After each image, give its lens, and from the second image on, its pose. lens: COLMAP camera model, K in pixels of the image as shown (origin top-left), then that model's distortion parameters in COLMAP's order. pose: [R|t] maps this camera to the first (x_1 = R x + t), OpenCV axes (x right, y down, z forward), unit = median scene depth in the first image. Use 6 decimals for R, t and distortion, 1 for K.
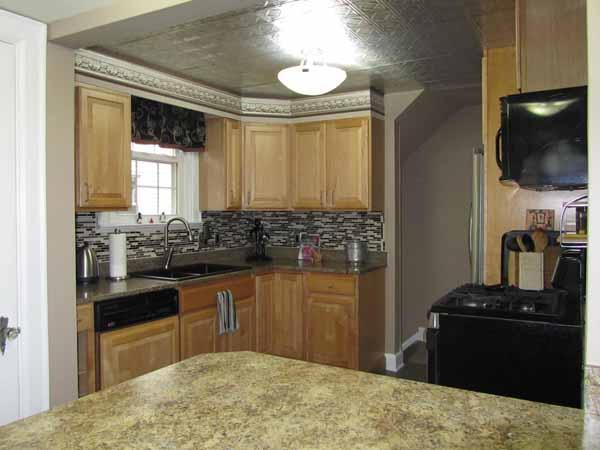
lens RADIAL K [[506.1, 0, 300.0], [0, 506.1, 225.0], [0, 0, 1]] dist [-0.065111, -0.000931]
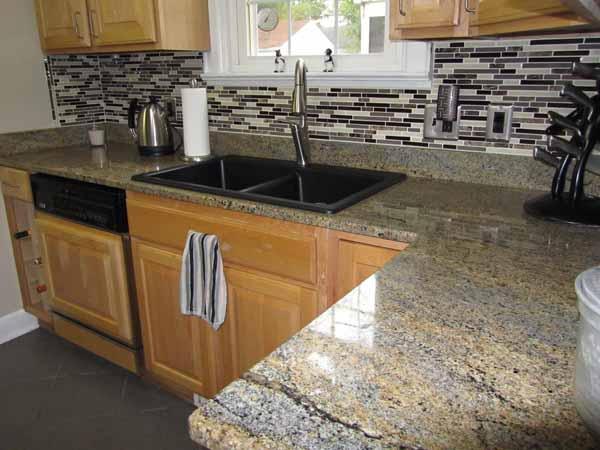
lens RADIAL K [[502.7, 0, 301.9], [0, 502.7, 218.0], [0, 0, 1]] dist [-0.013933, -0.003965]
pose [[-0.061295, 0.280655, -0.957850, 0.251312], [-0.023752, 0.958972, 0.282504, -0.006155], [0.997837, 0.040067, -0.052114, 1.067390]]
